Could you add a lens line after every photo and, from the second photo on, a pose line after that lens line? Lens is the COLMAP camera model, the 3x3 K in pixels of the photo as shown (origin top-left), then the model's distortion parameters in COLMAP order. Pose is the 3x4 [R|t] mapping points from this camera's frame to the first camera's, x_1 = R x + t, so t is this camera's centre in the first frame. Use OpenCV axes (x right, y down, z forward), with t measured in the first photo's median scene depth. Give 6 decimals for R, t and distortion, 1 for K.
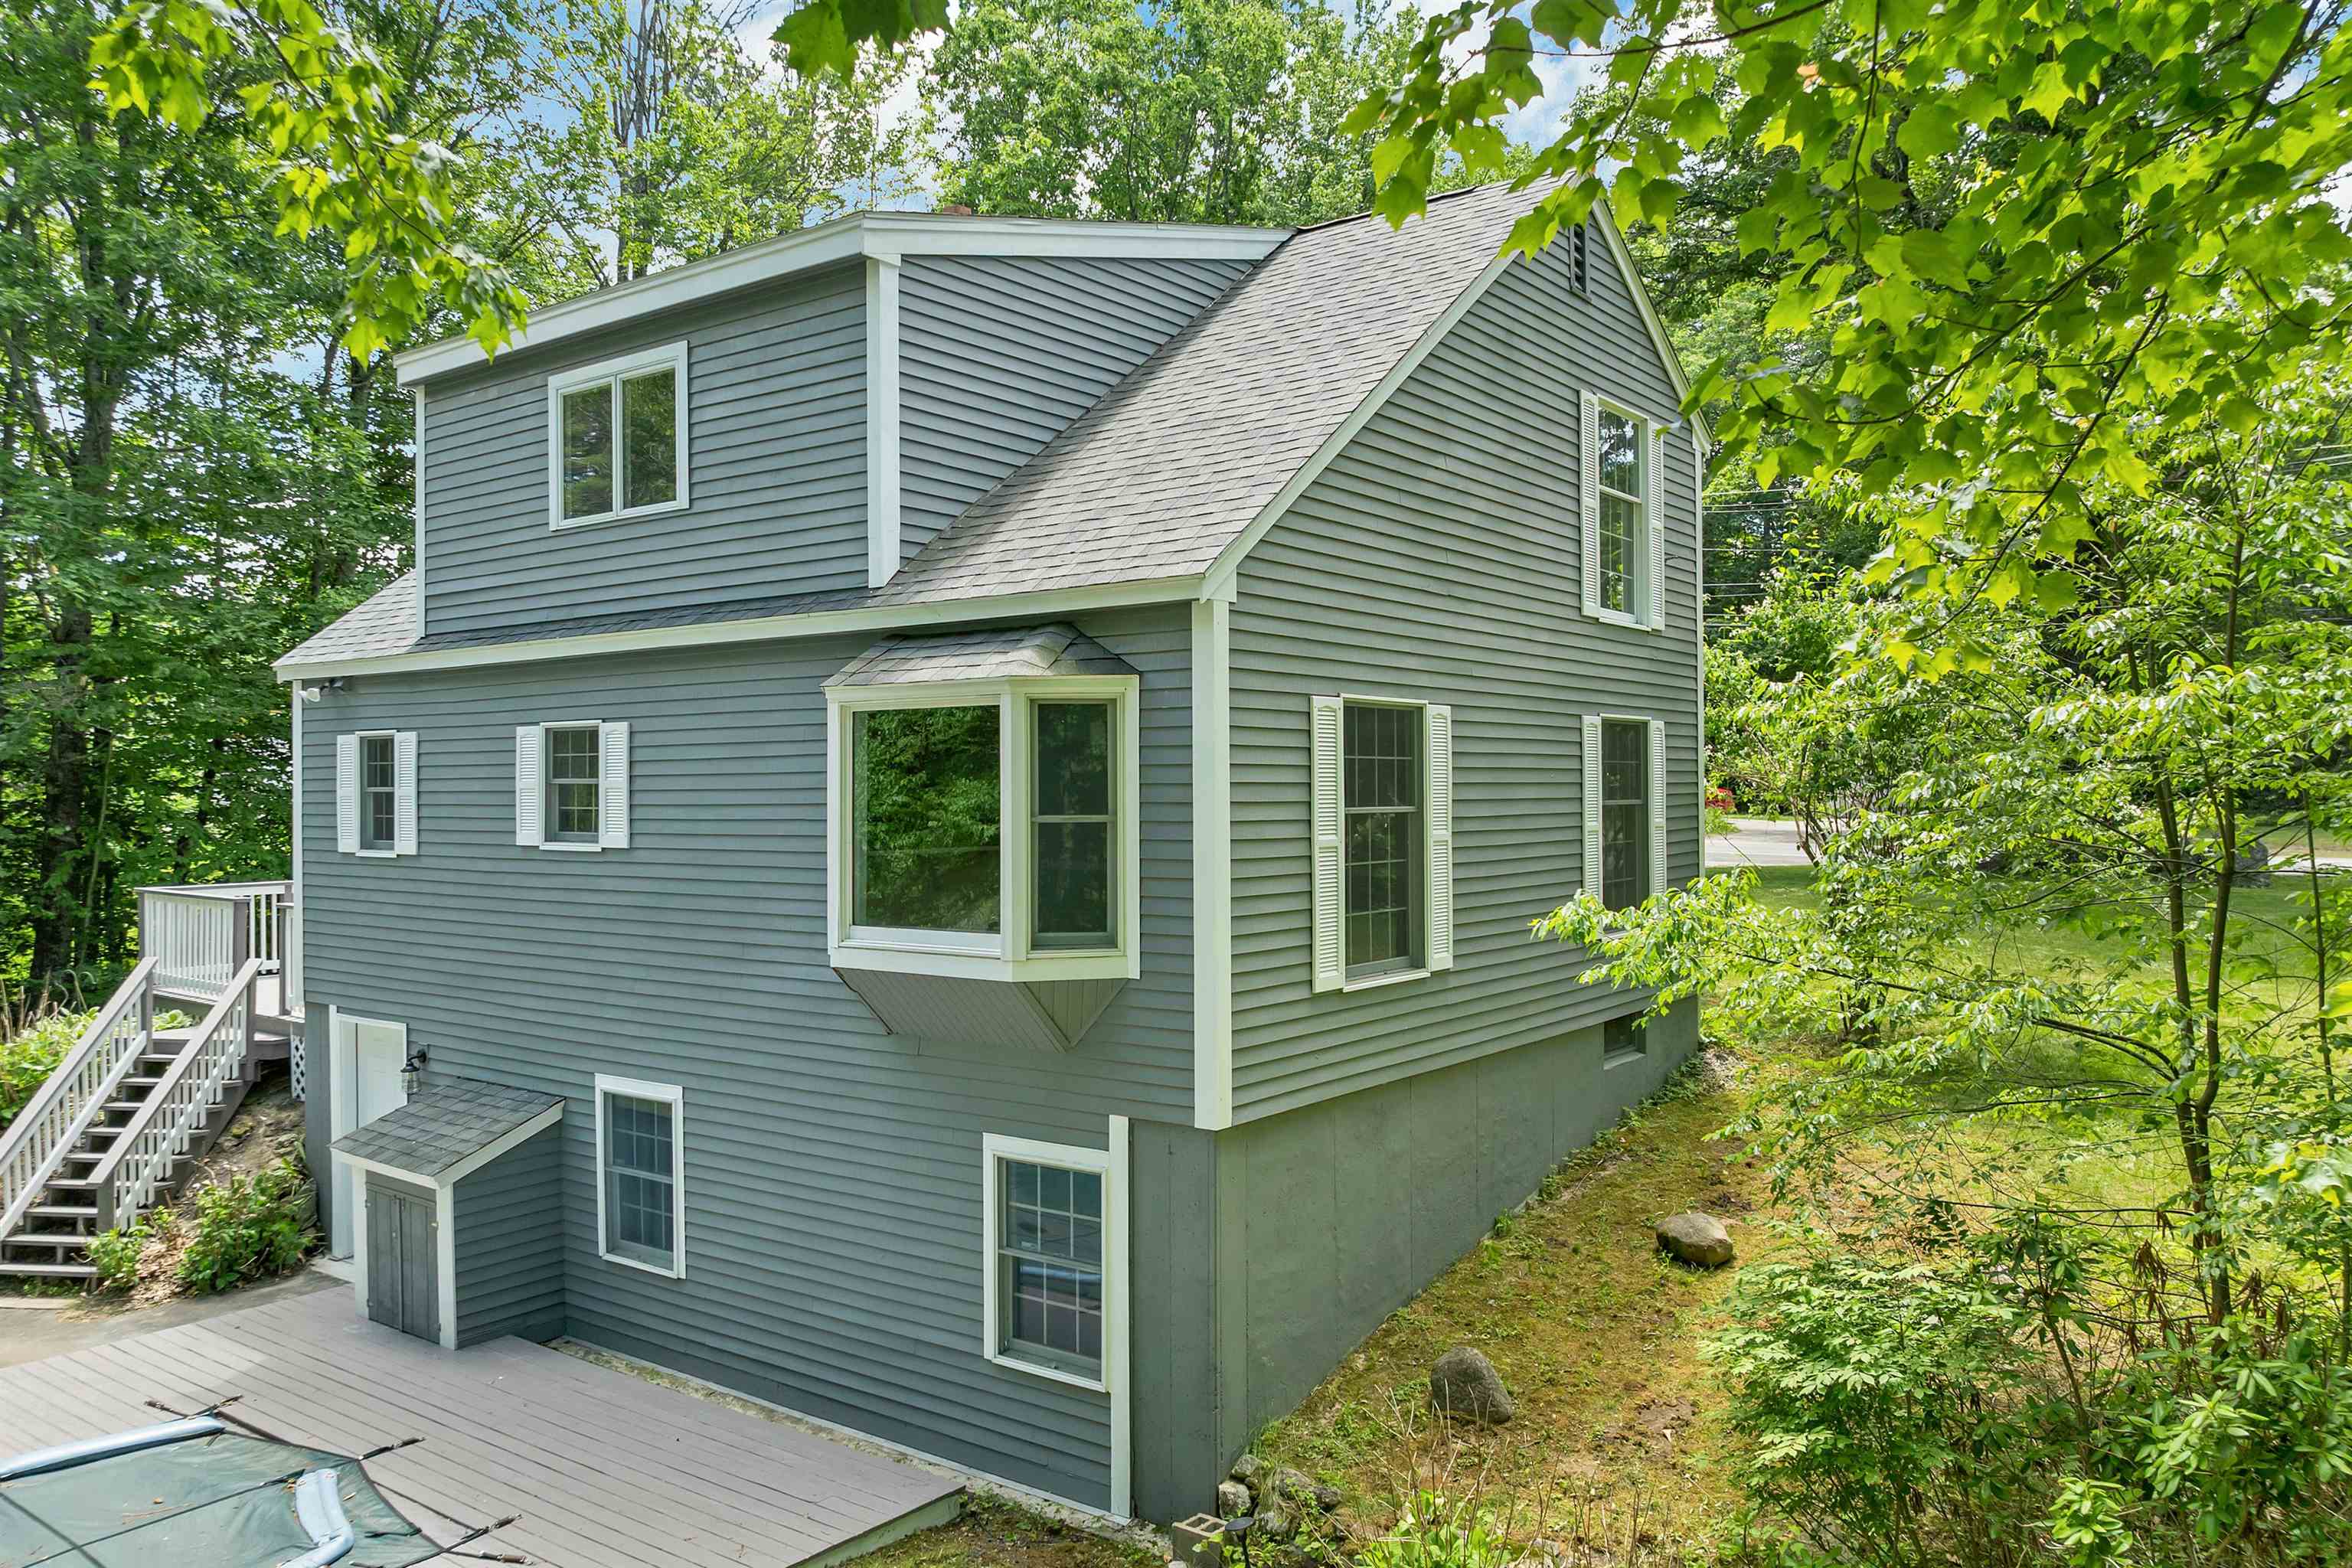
lens RADIAL K [[1683.2, 0, 1176.5], [0, 1683.2, 789.0], [0, 0, 1]] dist [-0.020154, -0.005522]
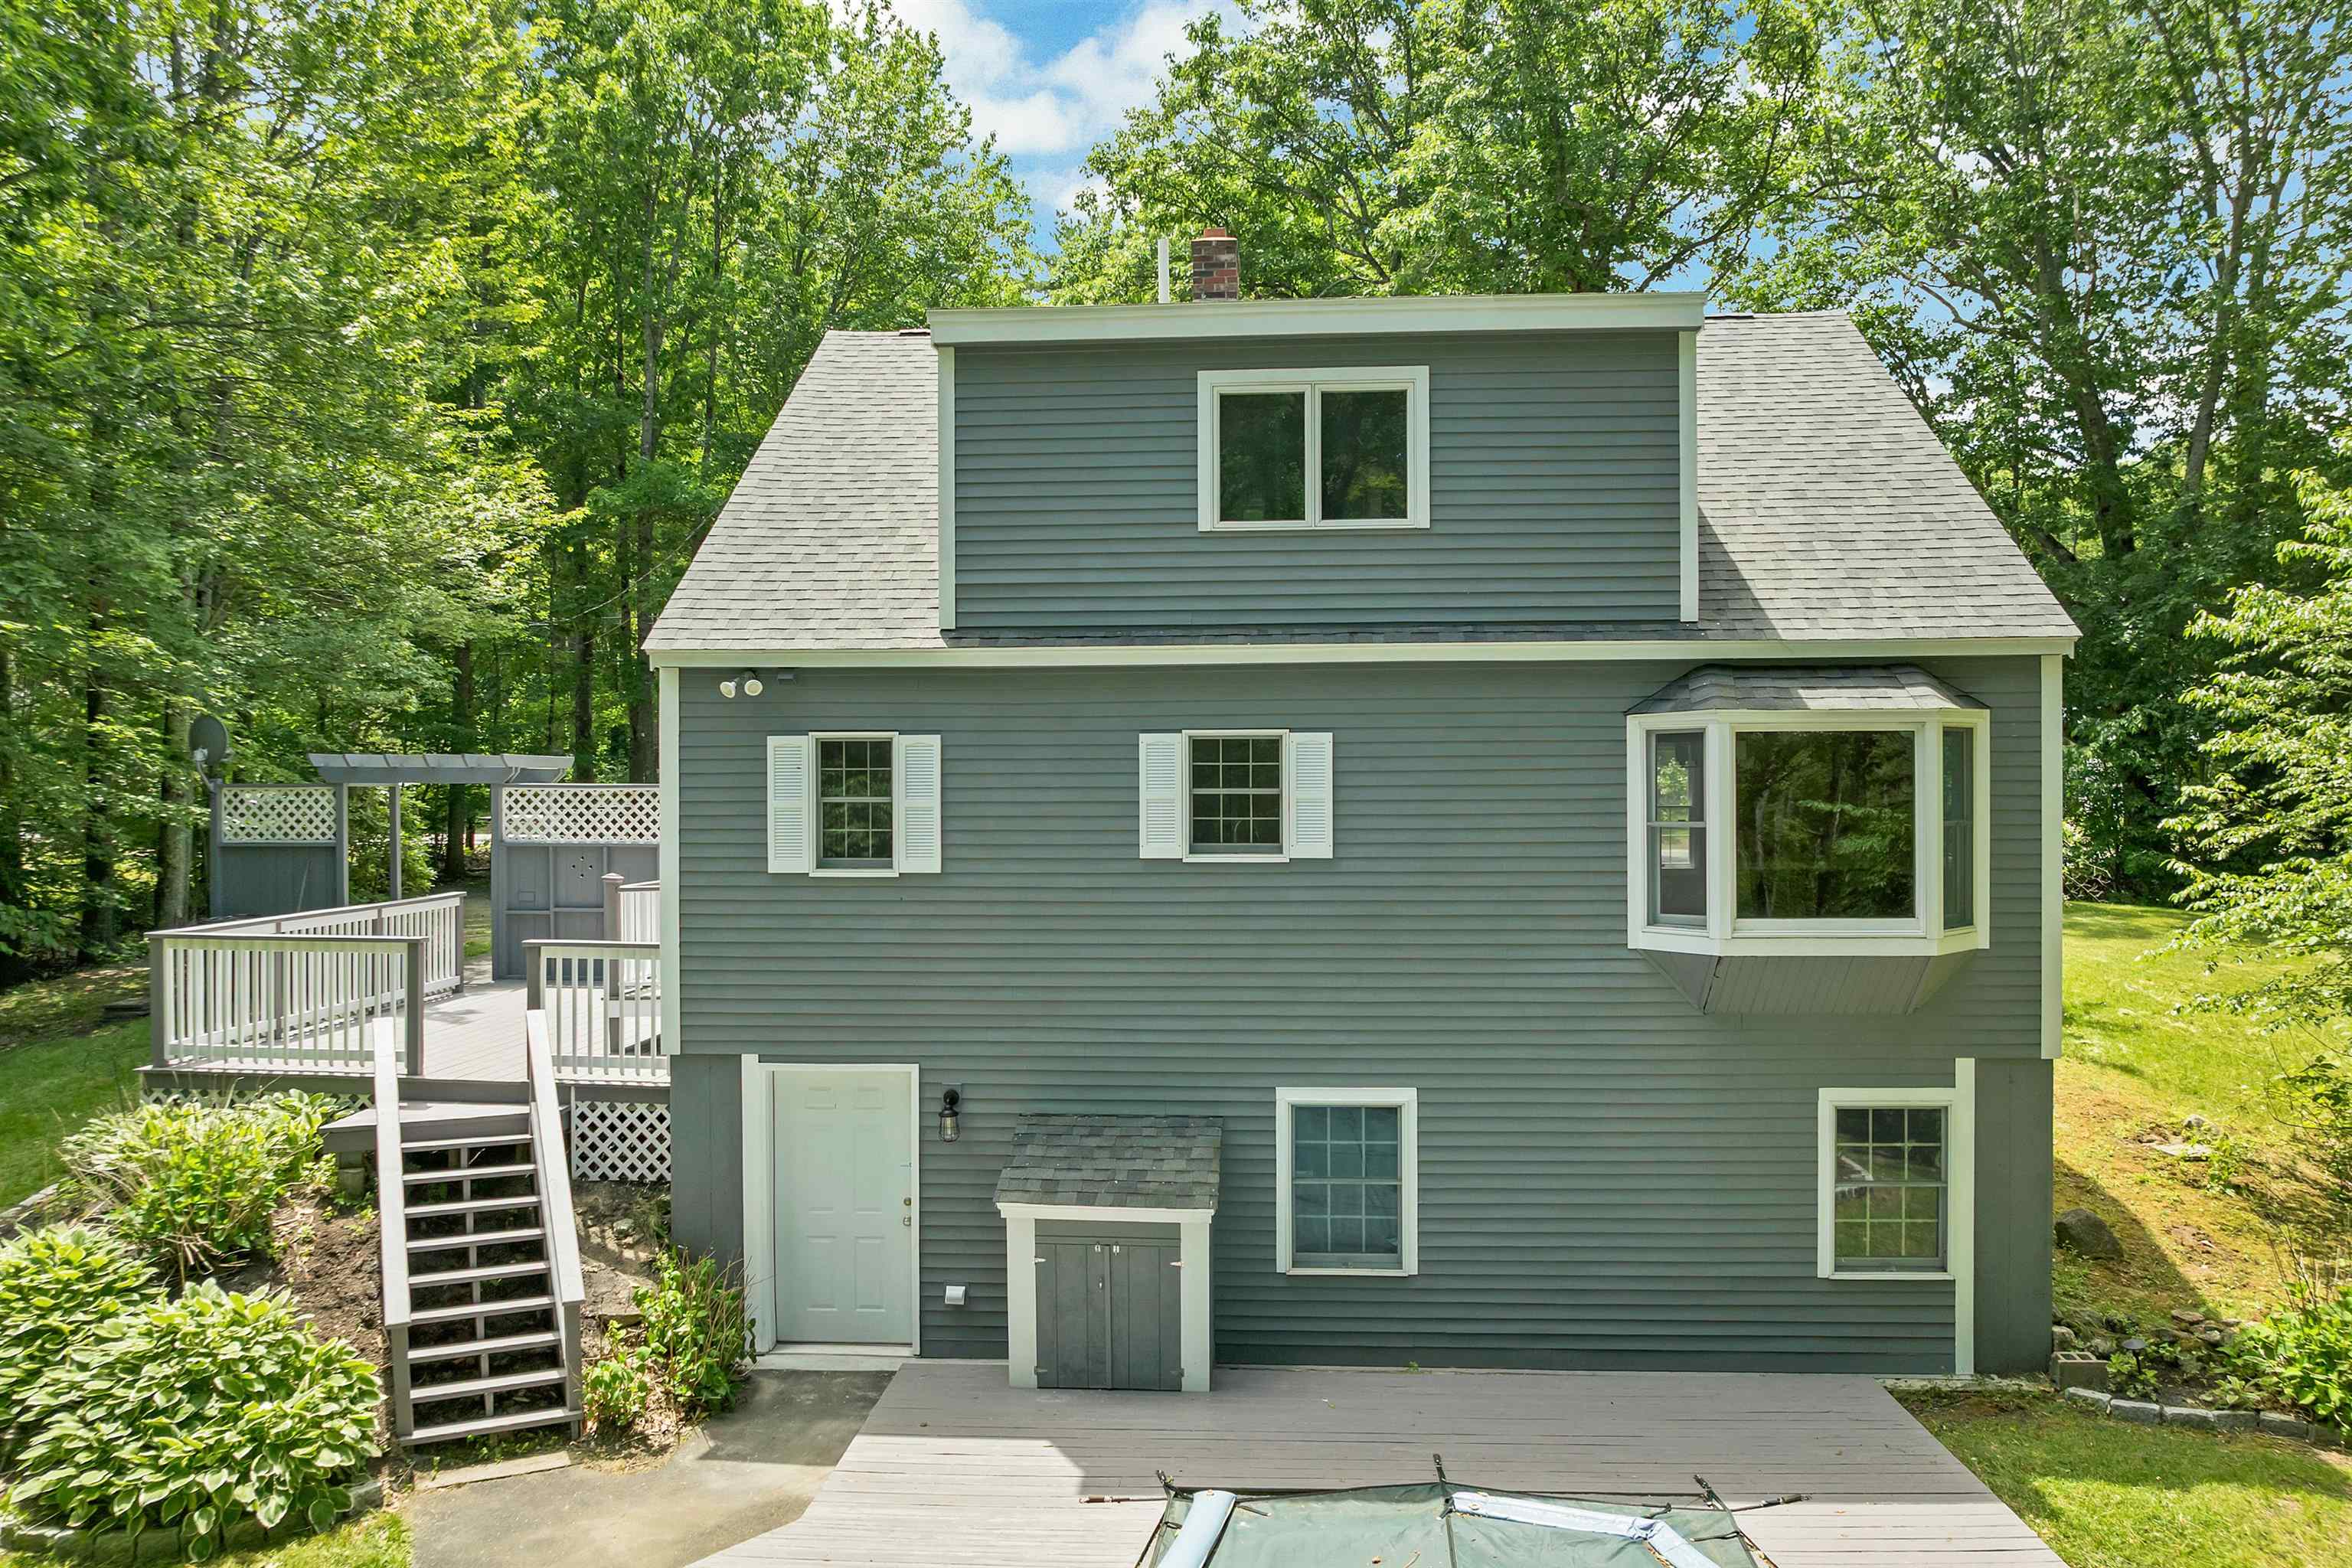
lens RADIAL K [[1683.2, 0, 1177.0], [0, 1683.2, 782.4], [0, 0, 1]] dist [-0.020154, -0.005522]
pose [[0.843942, 0.001993, 0.536431, -0.952005], [-0.000110, 0.999994, -0.003542, -0.006600], [-0.536434, 0.002930, 0.843937, 0.202557]]
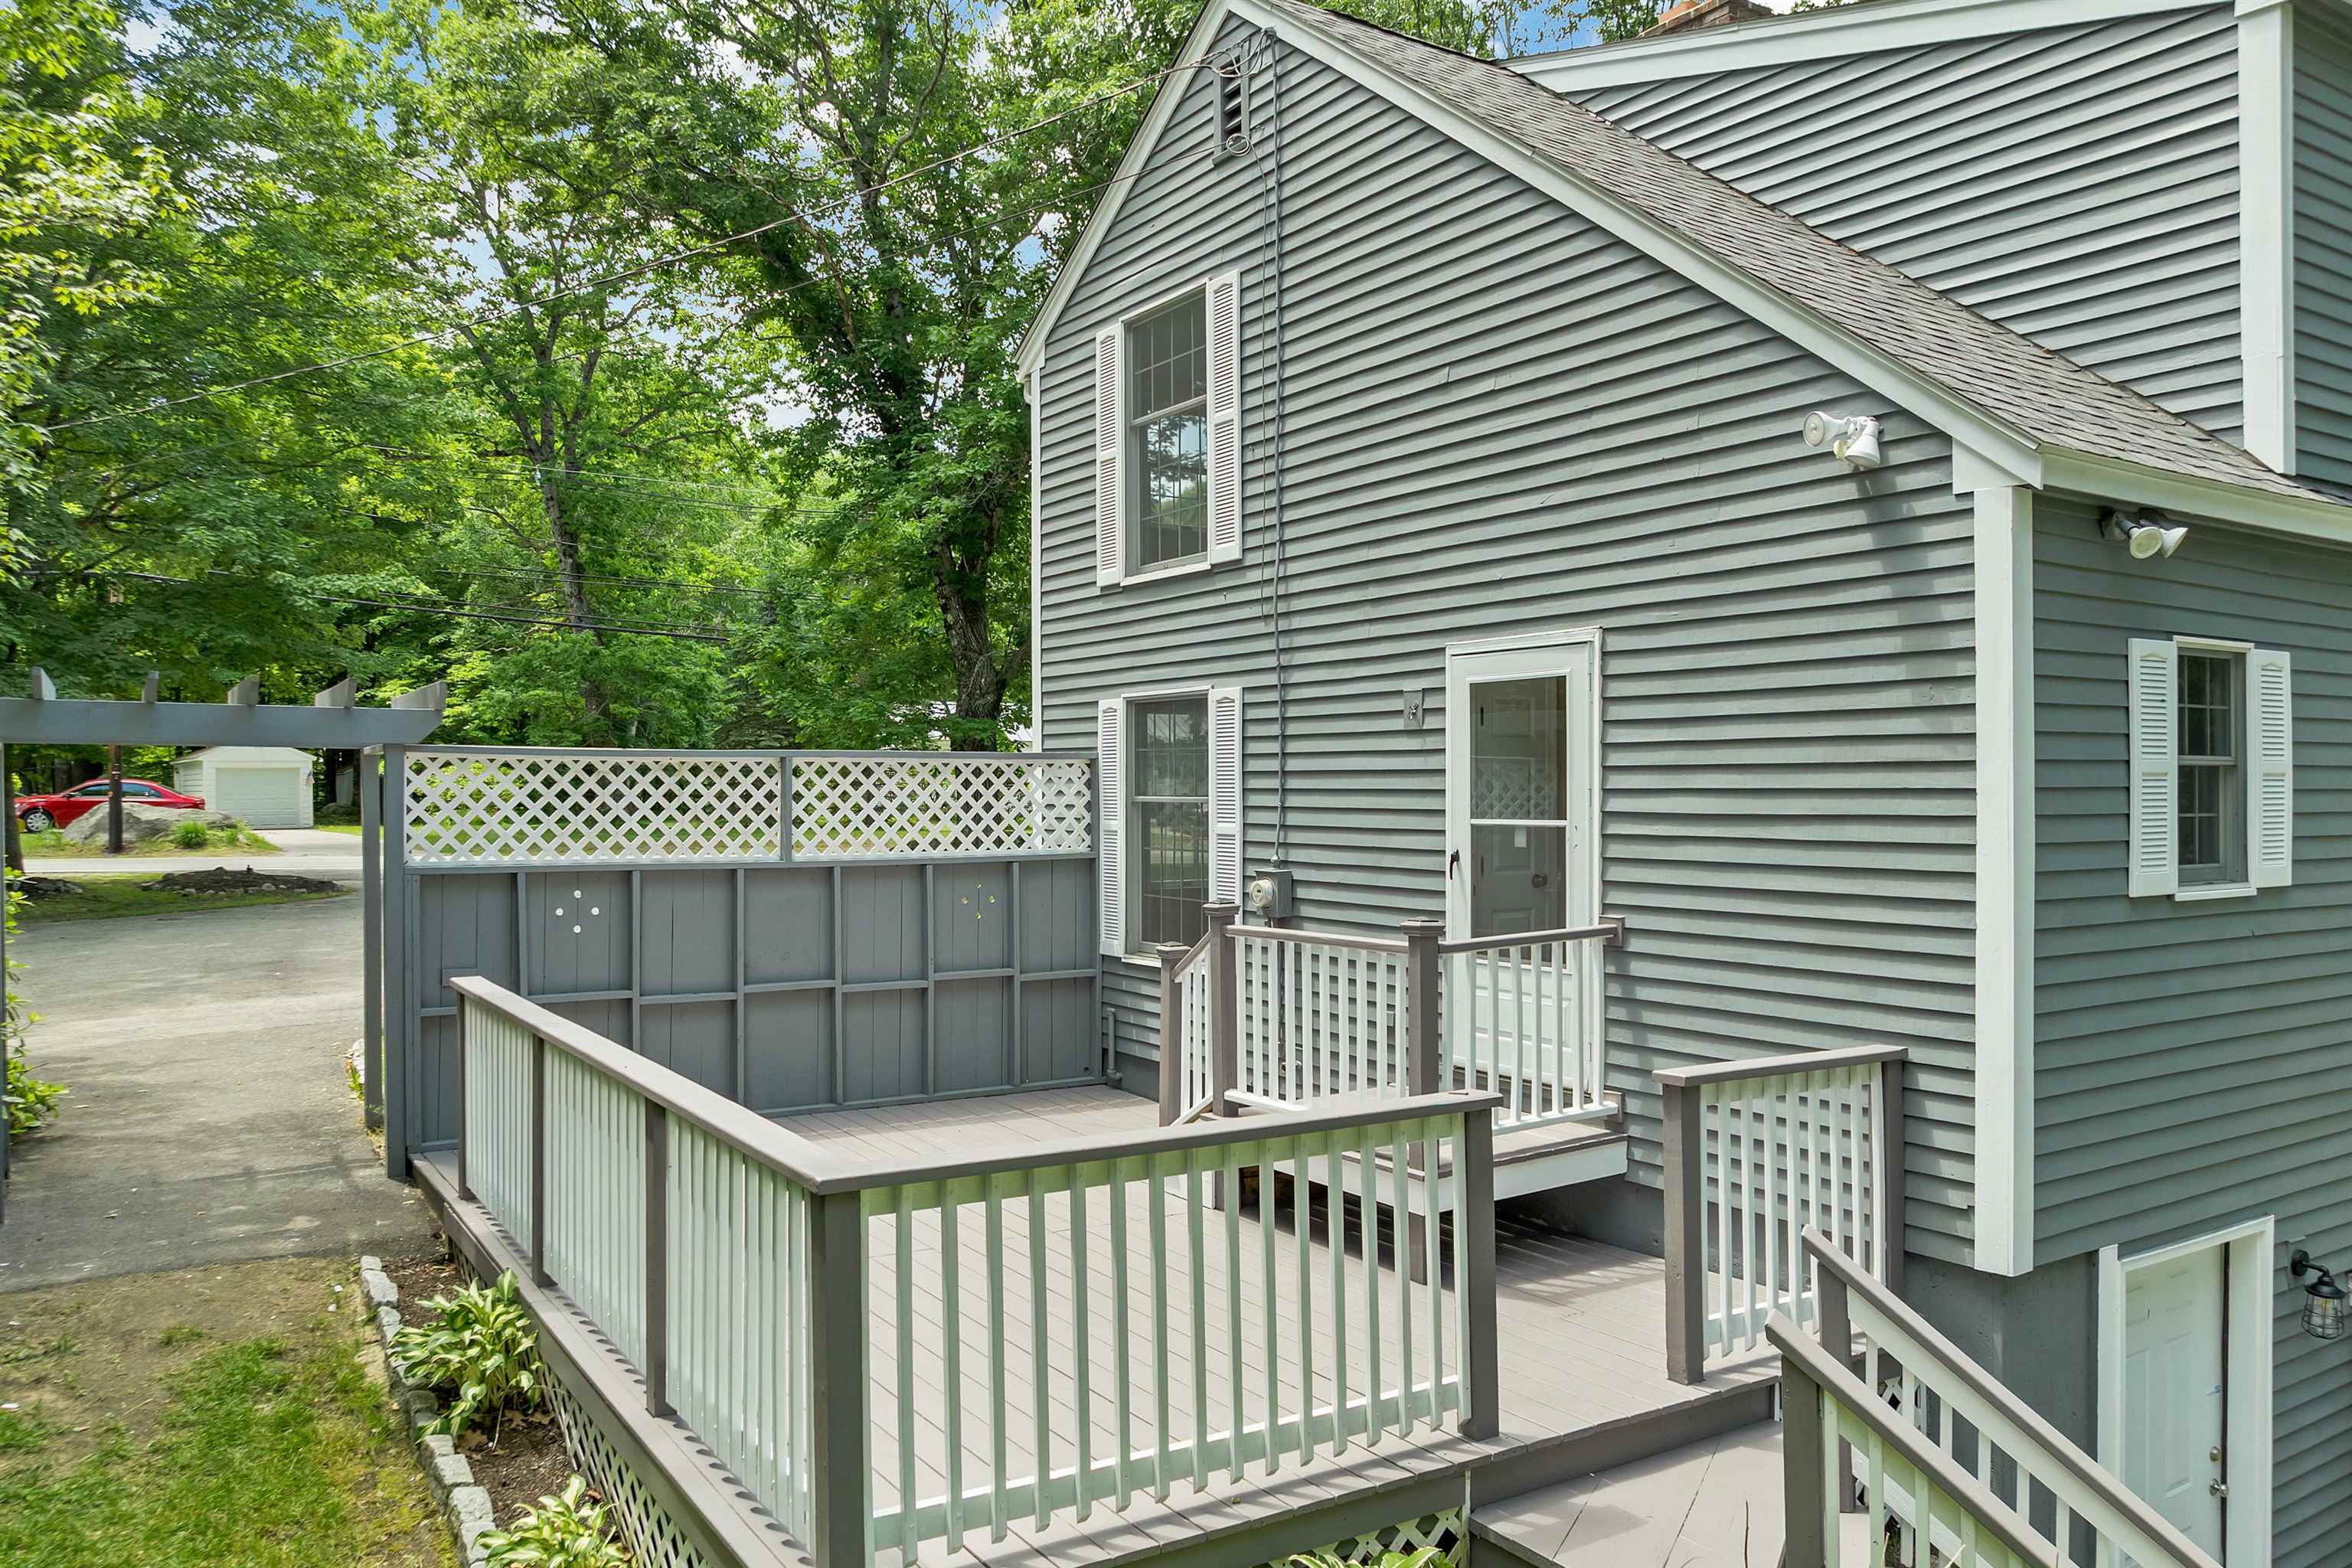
lens RADIAL K [[1683.2, 0, 1179.5], [0, 1683.2, 781.8], [0, 0, 1]] dist [-0.020154, -0.005522]
pose [[0.351383, -0.003372, 0.936226, -1.228826], [0.003571, 0.999991, 0.002261, 0.005299], [-0.936225, 0.002549, 0.351392, 1.314737]]
